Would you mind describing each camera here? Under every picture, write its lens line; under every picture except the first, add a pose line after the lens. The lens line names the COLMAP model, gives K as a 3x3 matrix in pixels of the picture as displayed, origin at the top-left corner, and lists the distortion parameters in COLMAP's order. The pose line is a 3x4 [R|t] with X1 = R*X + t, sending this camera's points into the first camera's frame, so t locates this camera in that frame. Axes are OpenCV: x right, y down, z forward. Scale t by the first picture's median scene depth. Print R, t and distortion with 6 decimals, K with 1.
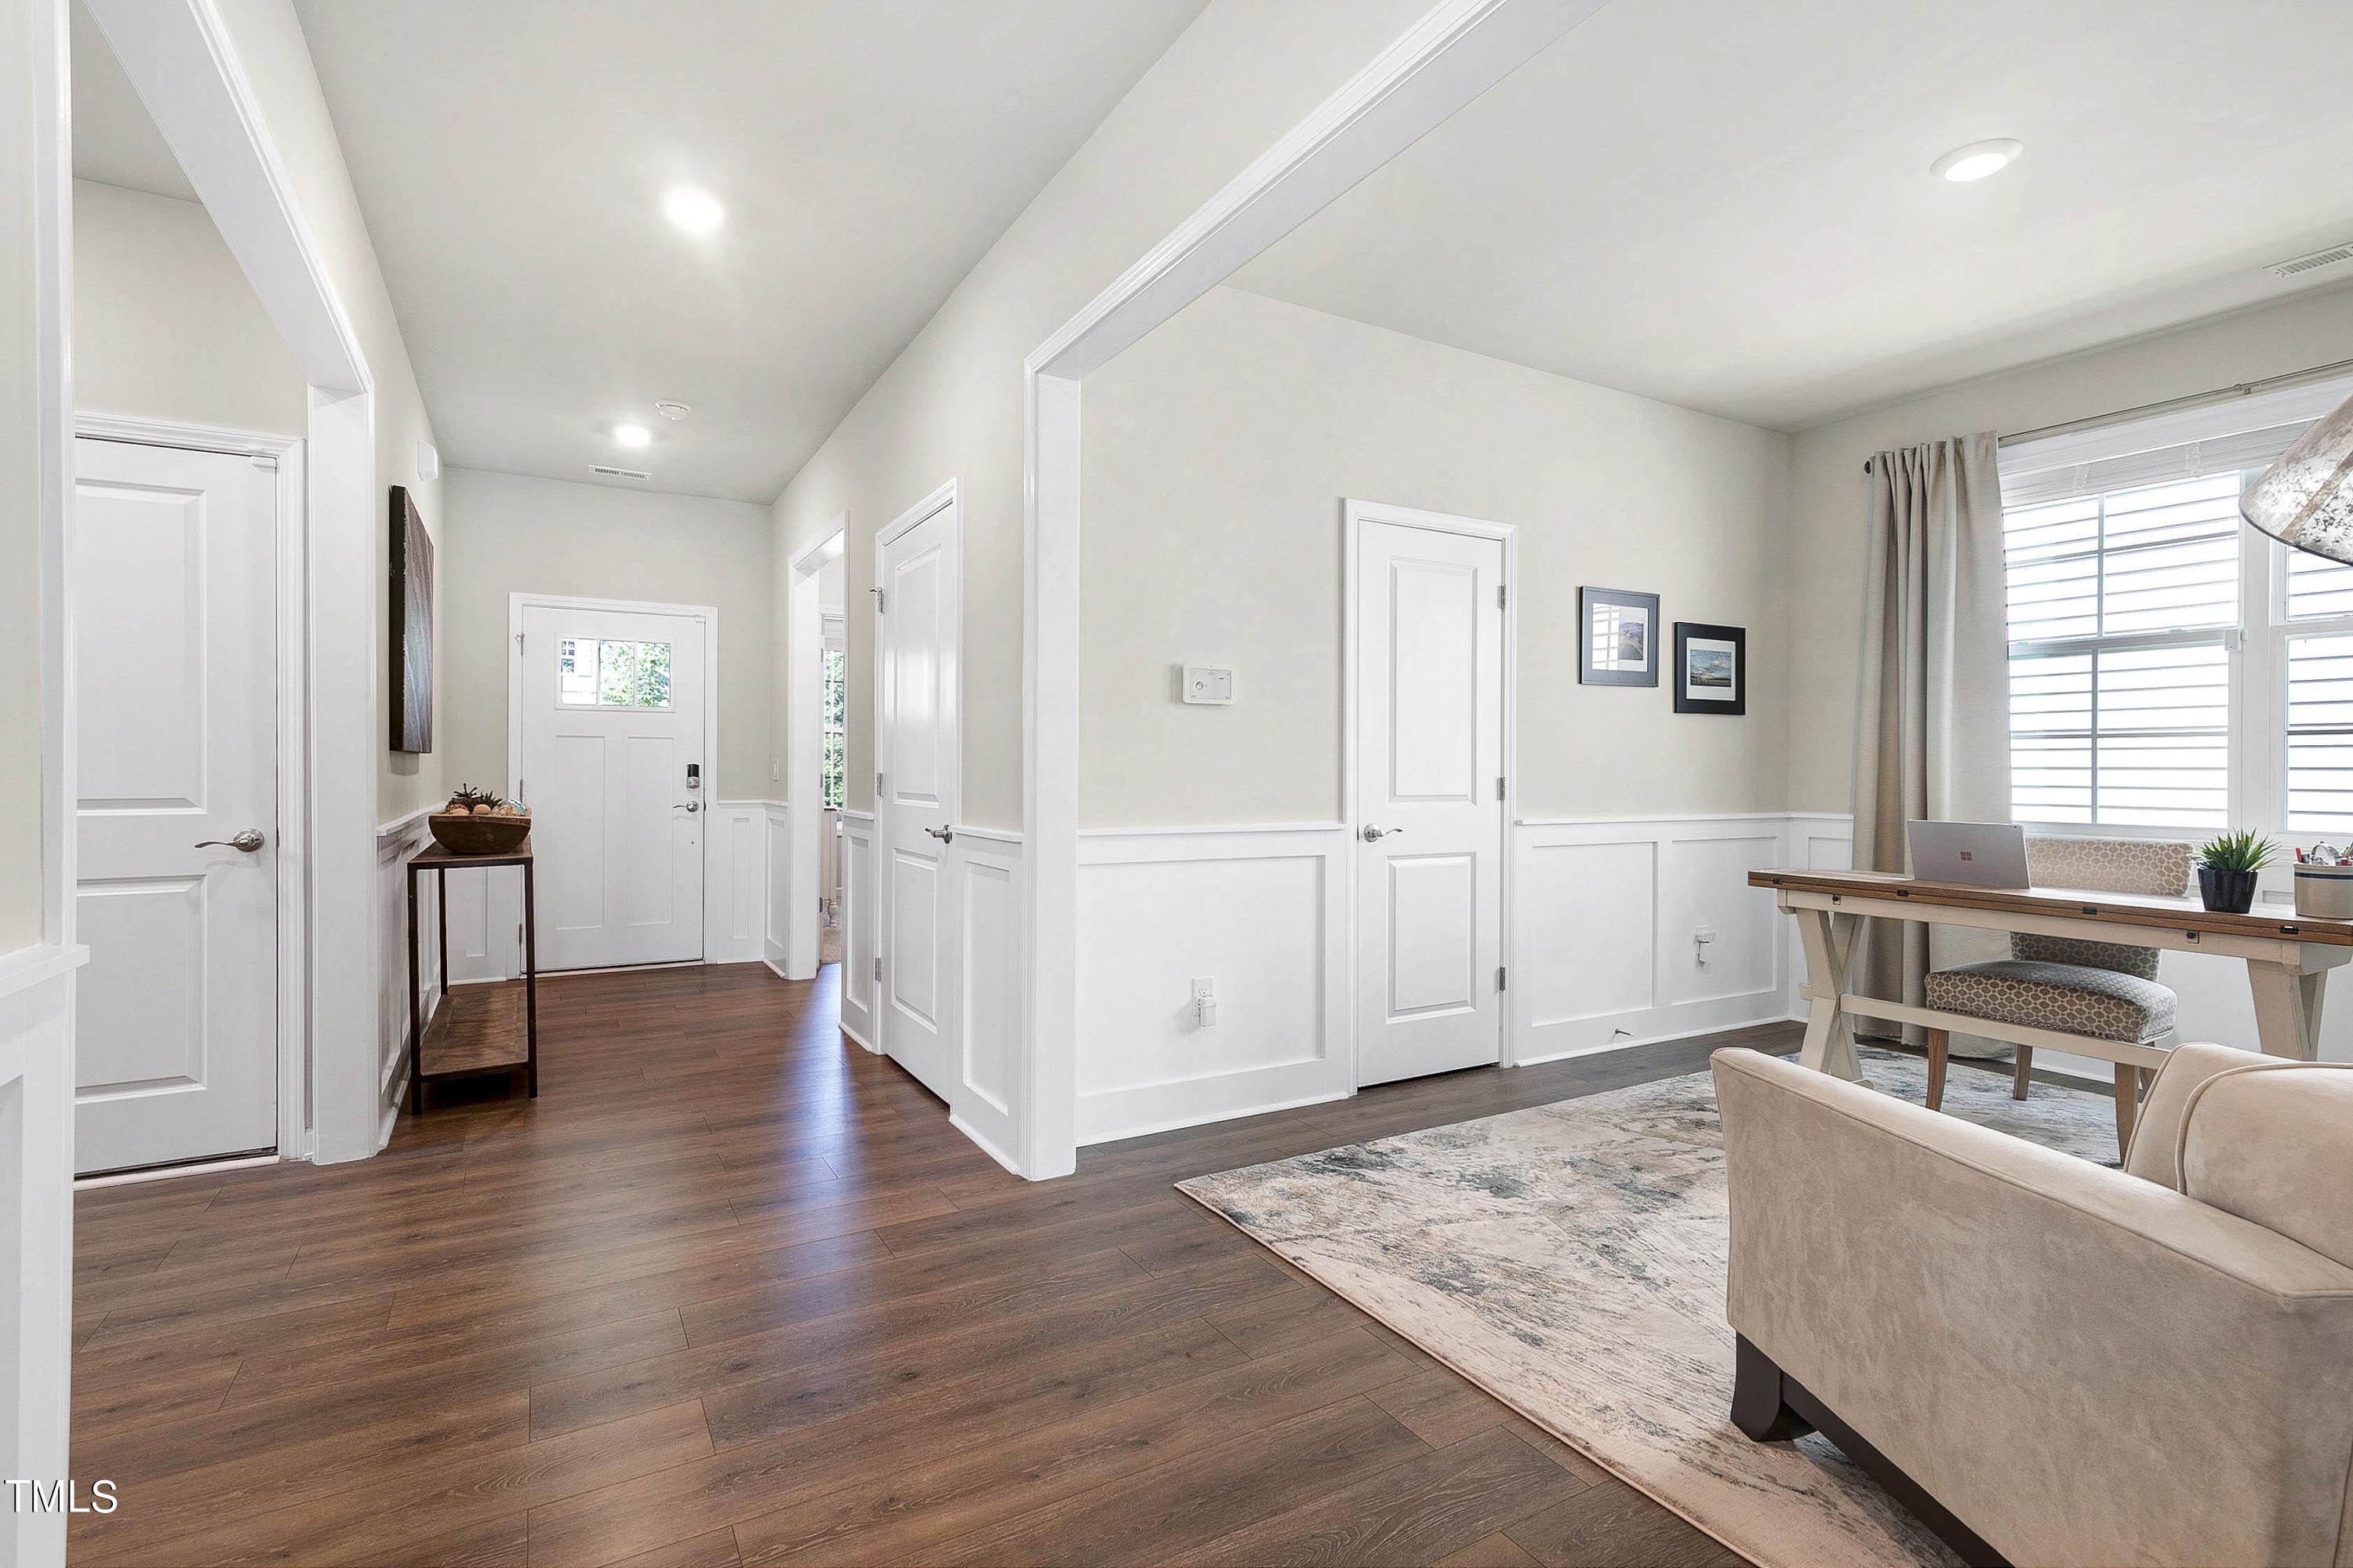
lens RADIAL K [[1109.0, 0, 1176.5], [0, 1109.0, 784.0], [0, 0, 1]] dist [-0.001175, -0.000218]
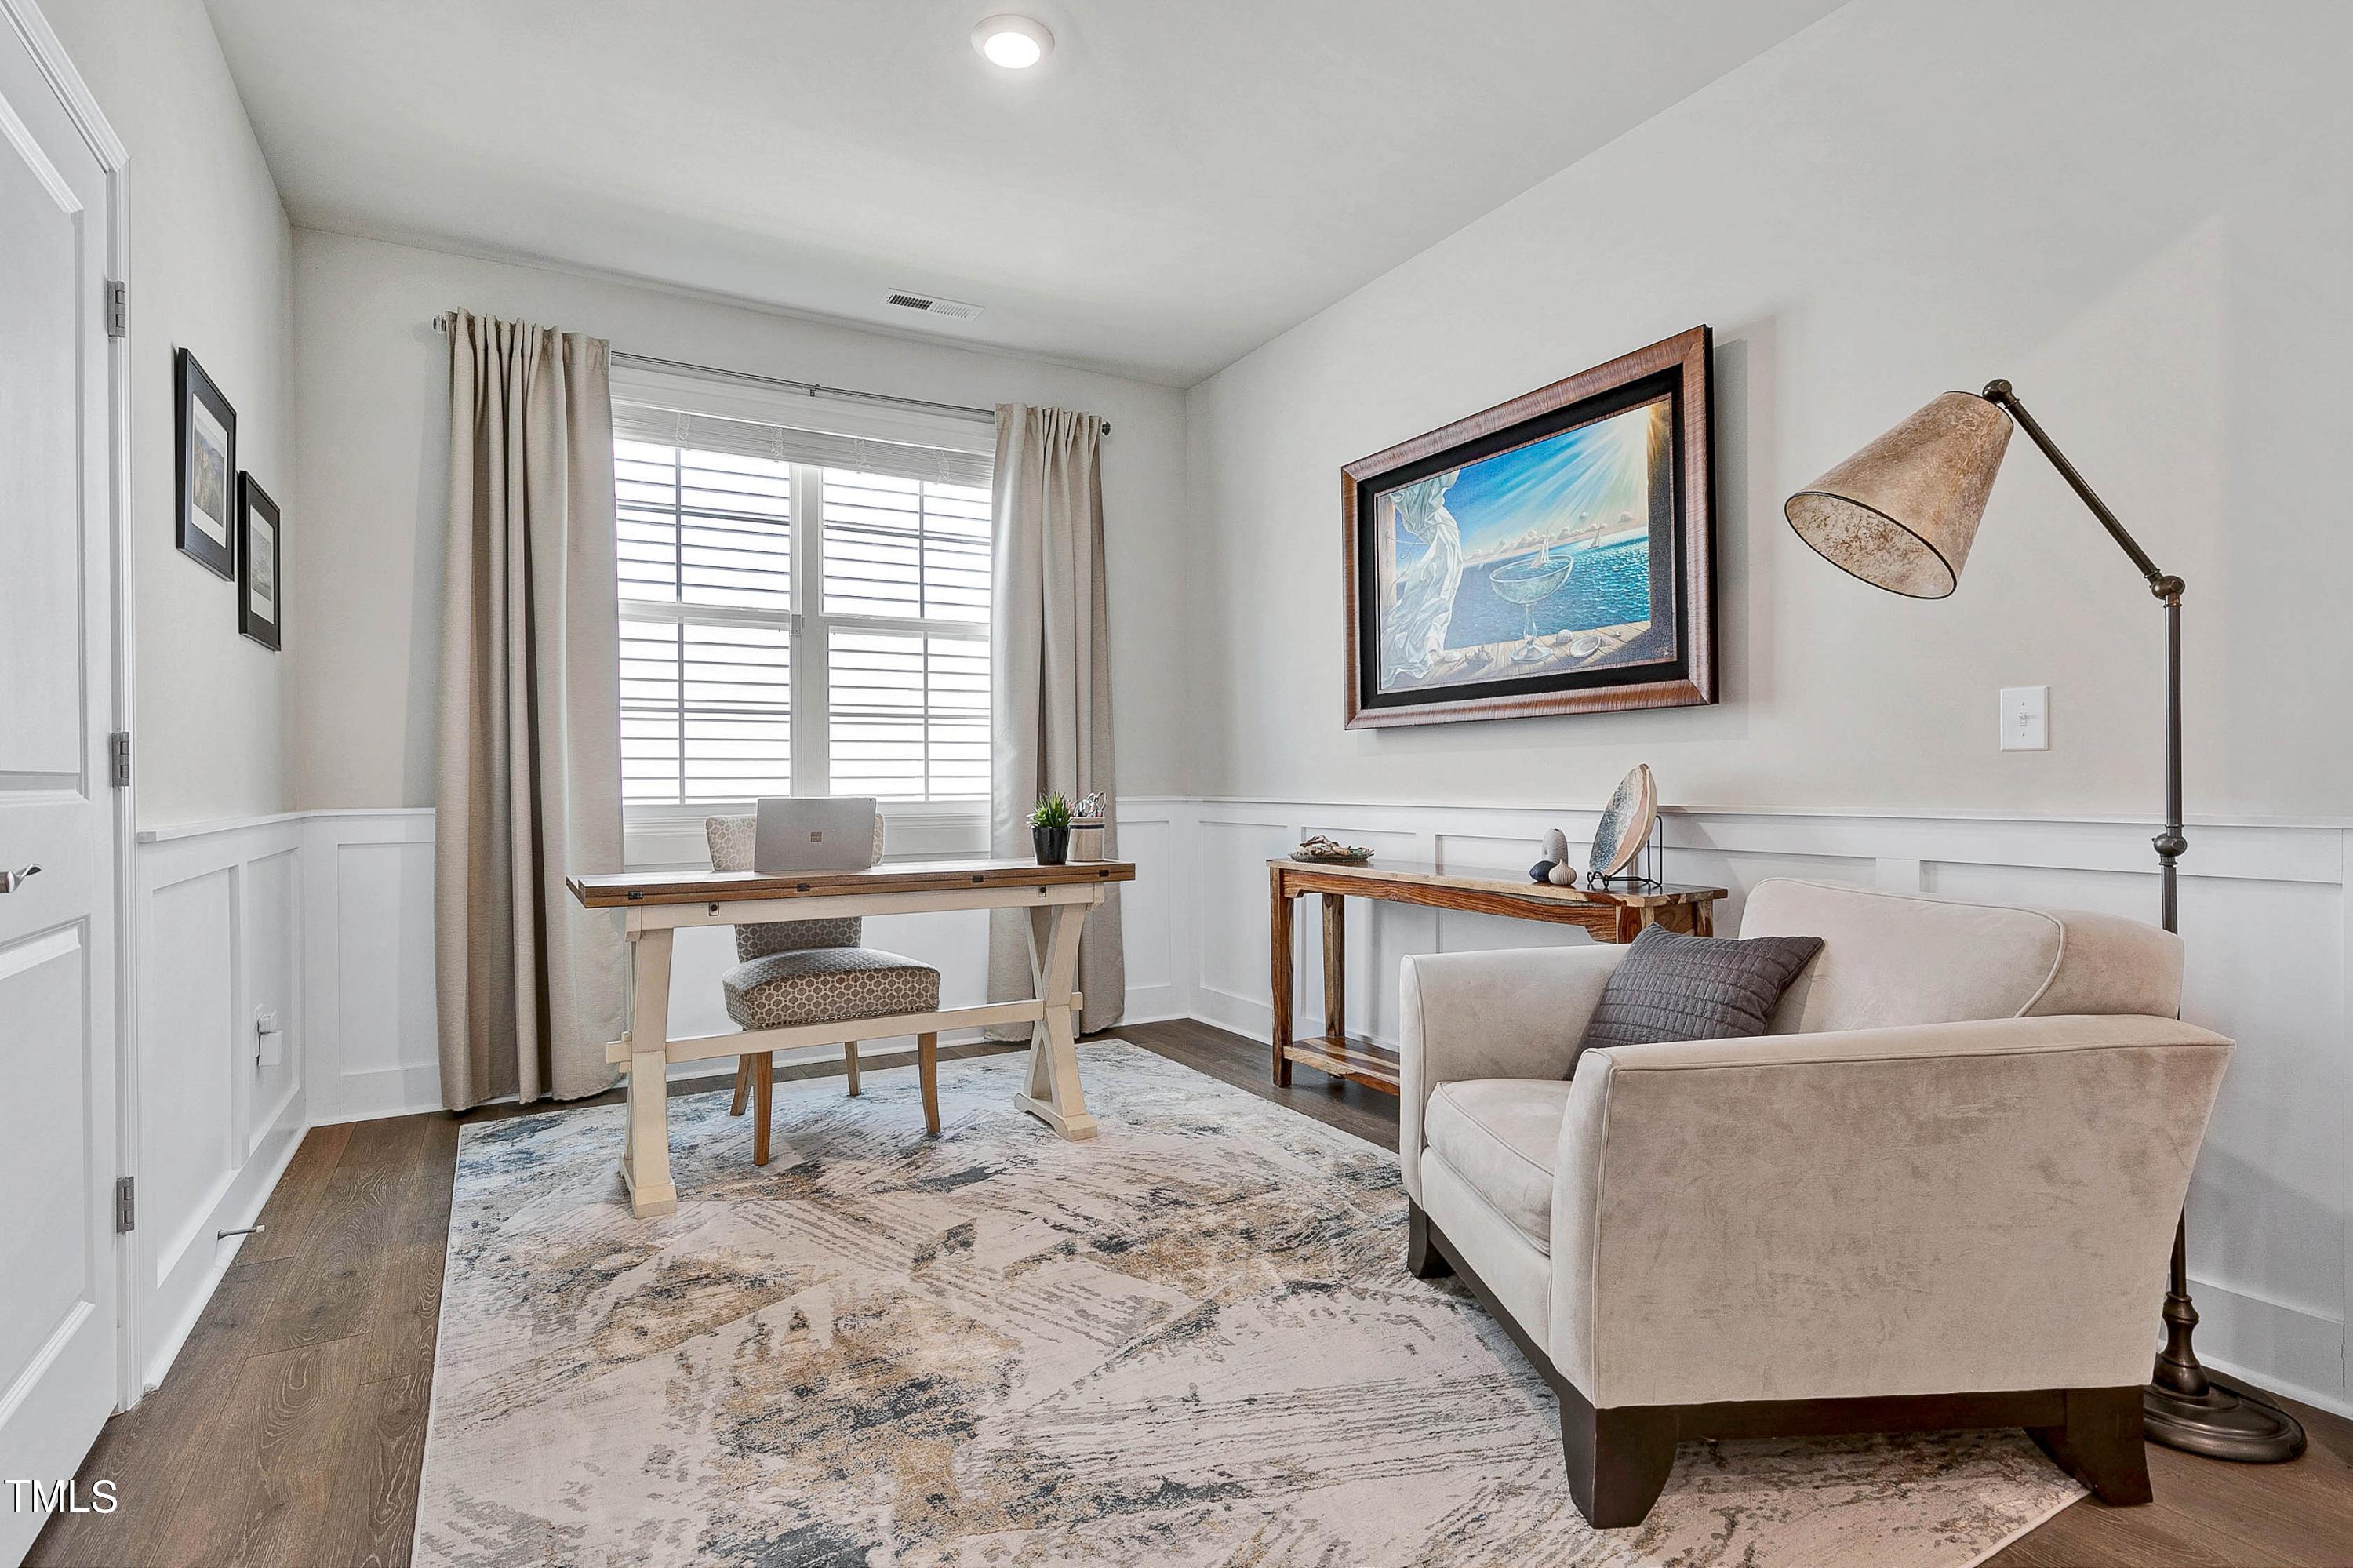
lens RADIAL K [[1167.2, 0, 1169.3], [0, 1167.2, 775.1], [0, 0, 1]] dist [0.002889, 0.000472]
pose [[0.015149, -0.003920, 0.999878, -0.196776], [0.018662, 0.999819, 0.003637, 0.020541], [-0.999711, 0.018604, 0.015220, 0.769721]]
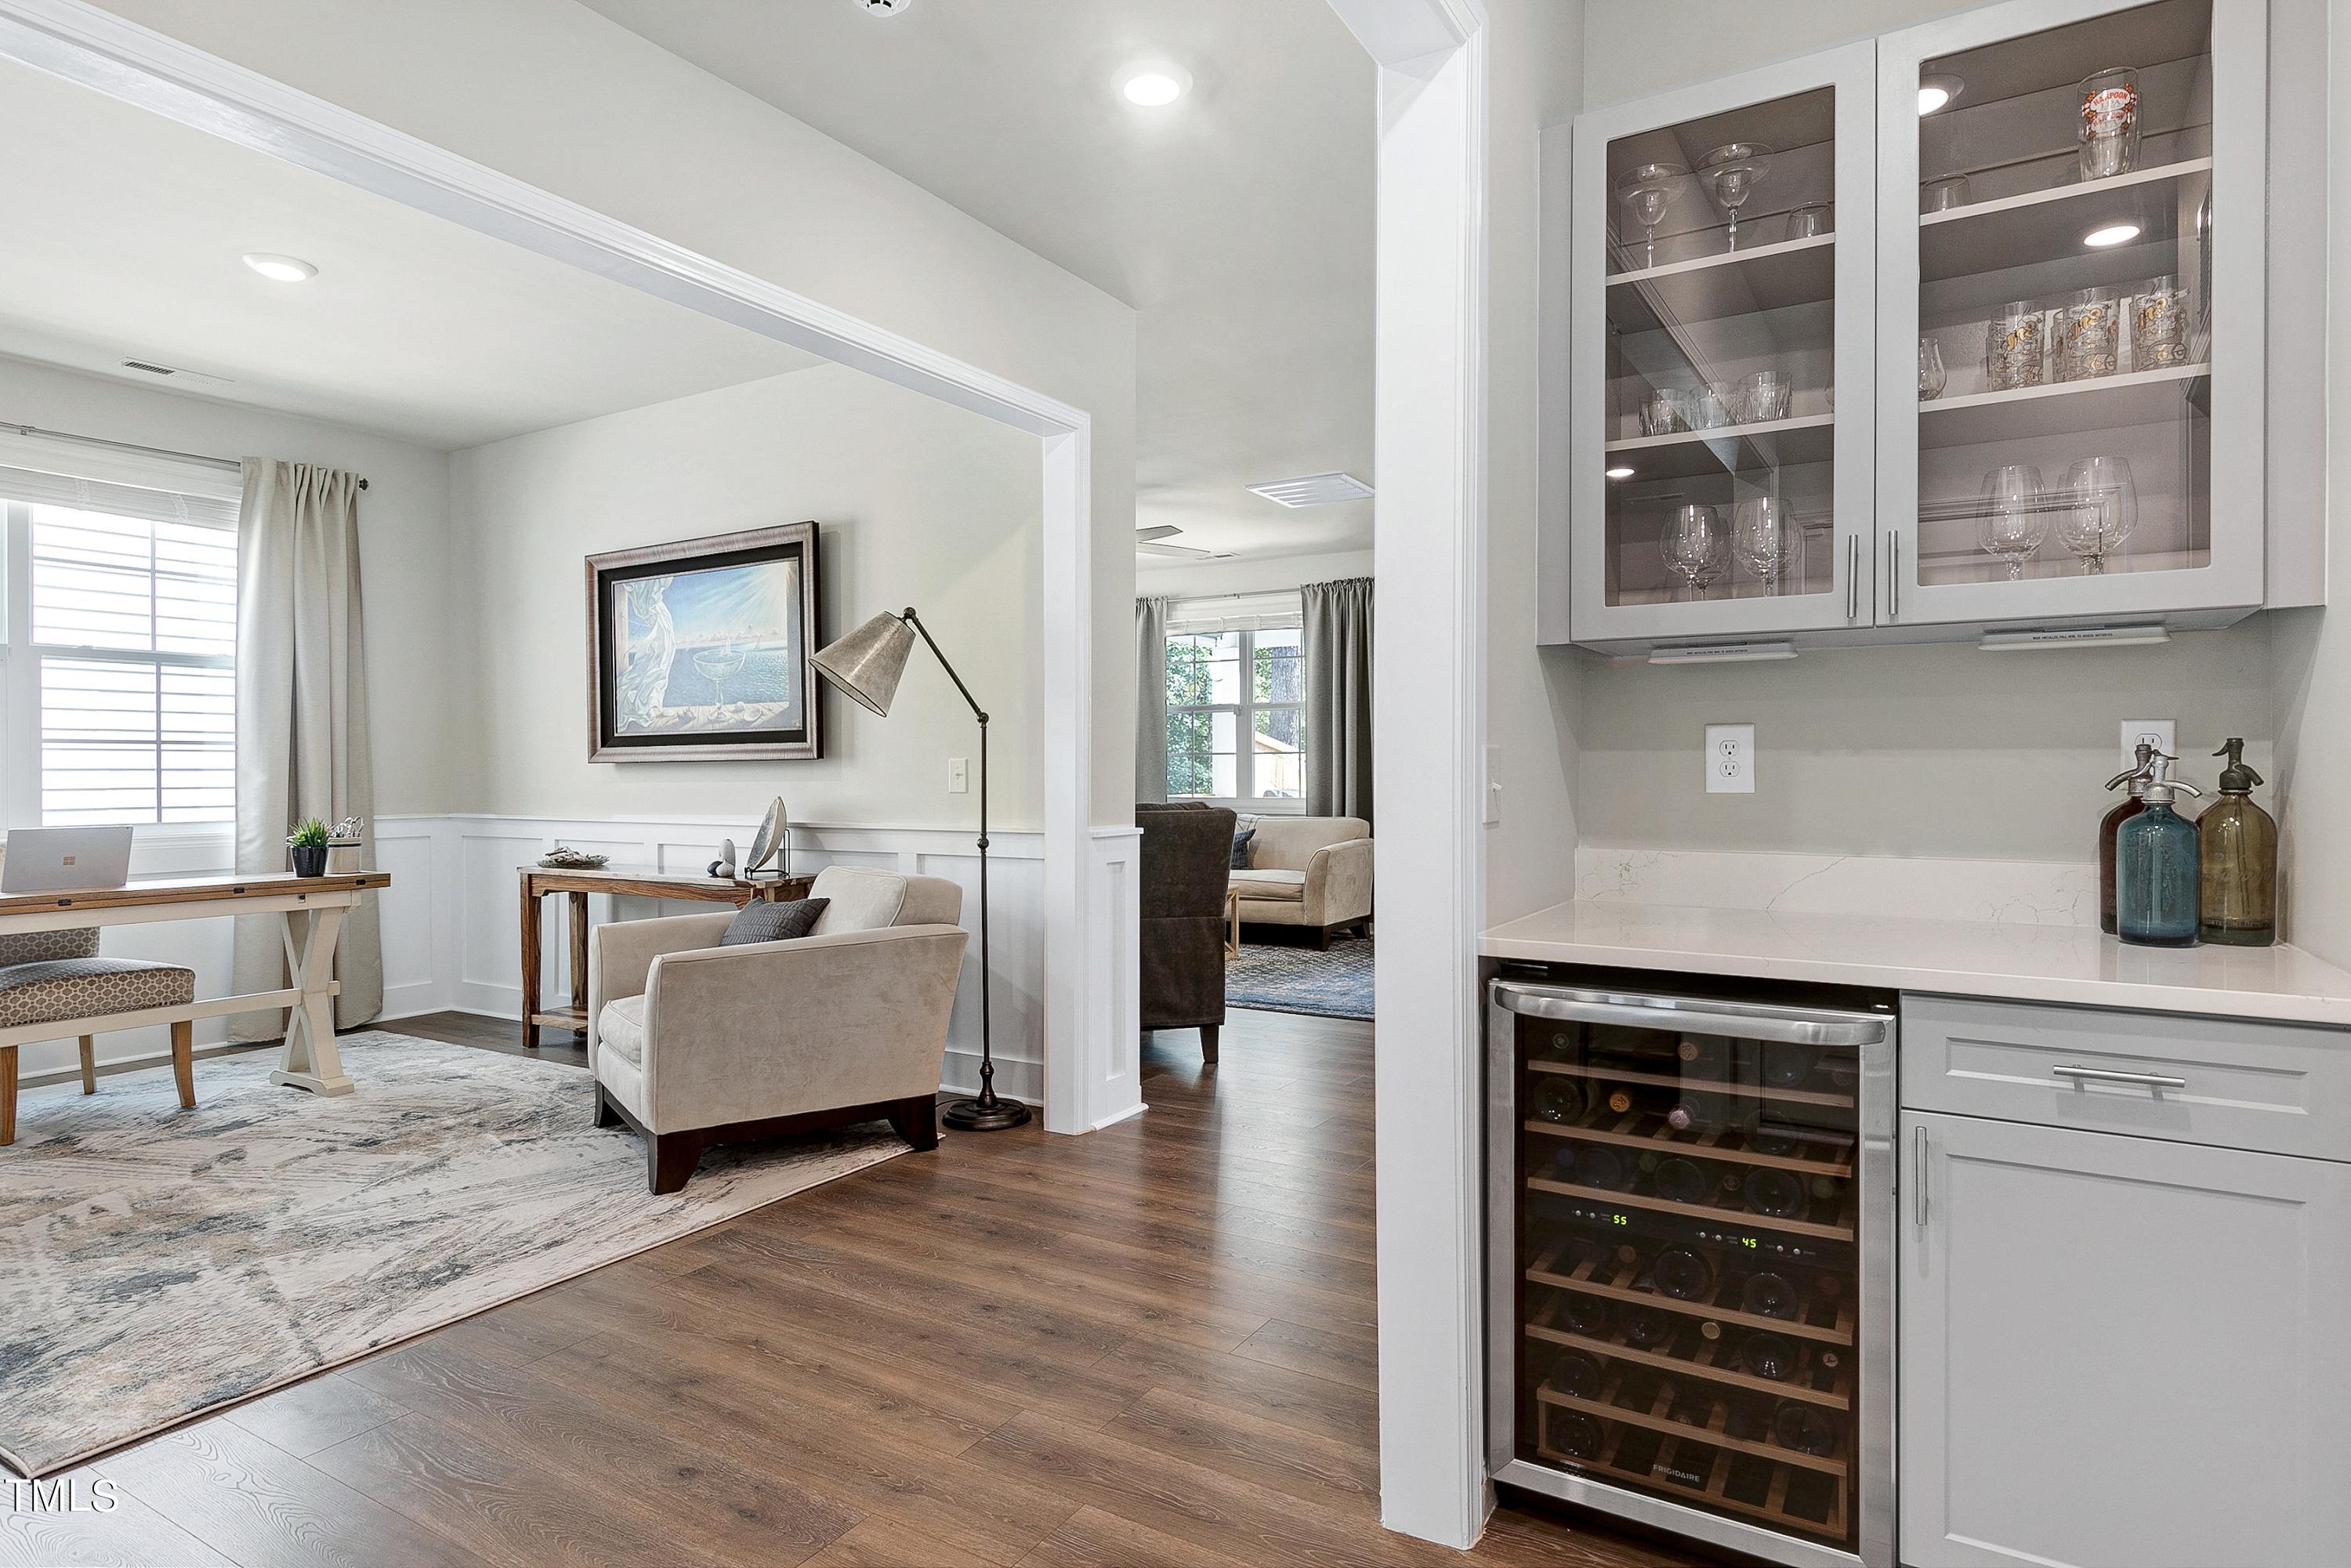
lens RADIAL K [[1236.6, 0, 1179.2], [0, 1236.6, 778.9], [0, 0, 1]] dist [-0.000154, 0.000198]
pose [[-0.490799, -0.009891, 0.871217, -0.822065], [0.010307, 0.999800, 0.017158, -0.019679], [-0.871212, 0.017401, -0.490599, 0.723846]]
